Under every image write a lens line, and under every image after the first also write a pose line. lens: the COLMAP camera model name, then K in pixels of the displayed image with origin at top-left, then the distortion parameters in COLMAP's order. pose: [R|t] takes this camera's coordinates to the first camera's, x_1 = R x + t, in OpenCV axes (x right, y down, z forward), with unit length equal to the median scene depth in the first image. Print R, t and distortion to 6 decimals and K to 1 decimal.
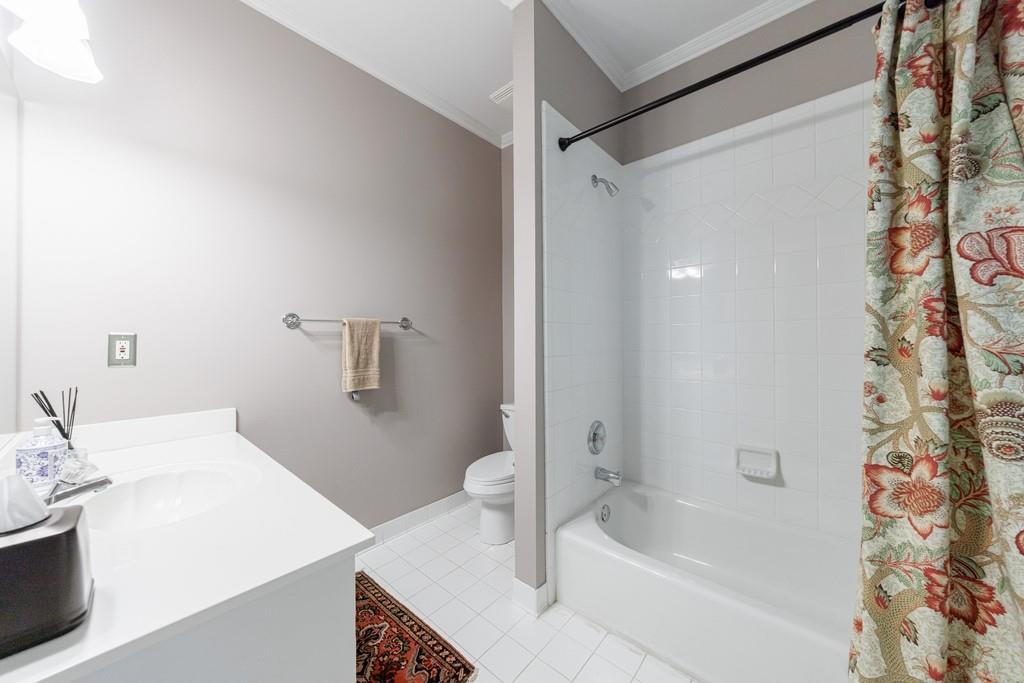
lens RADIAL K [[355.4, 0, 509.3], [0, 355.4, 341.3], [0, 0, 1]] dist [-0.005554, -0.000998]
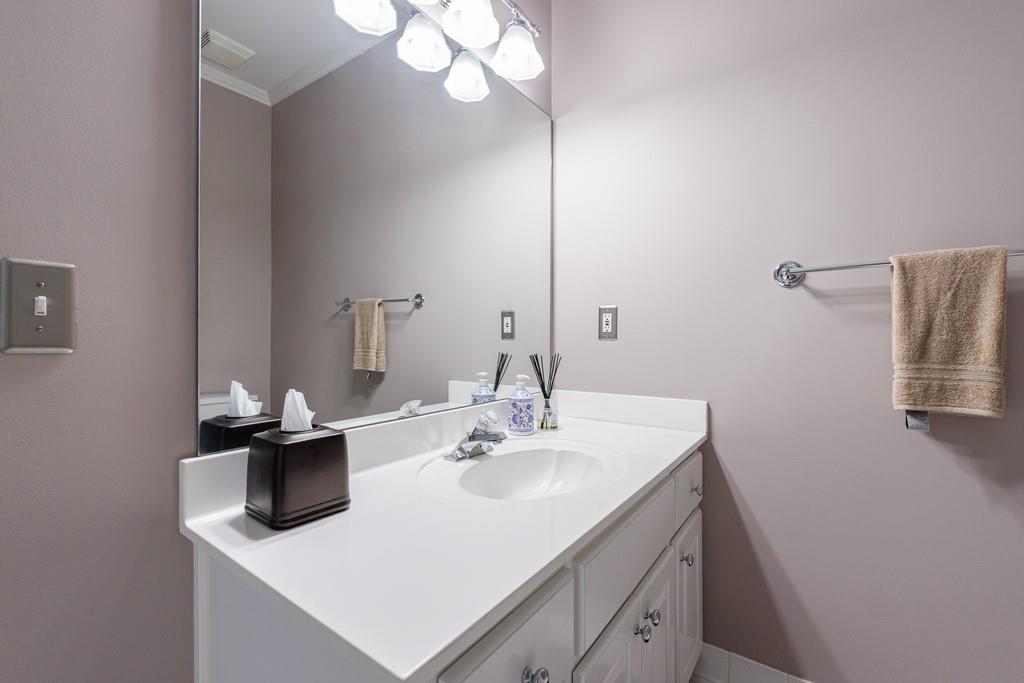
lens RADIAL K [[430.3, 0, 508.9], [0, 430.3, 336.2], [0, 0, 1]] dist [0.001091, 0.000116]
pose [[0.093122, -0.002039, -0.995653, 0.068647], [-0.002809, 0.999993, -0.002311, 0.046869], [0.995651, 0.003012, 0.093116, 0.430803]]
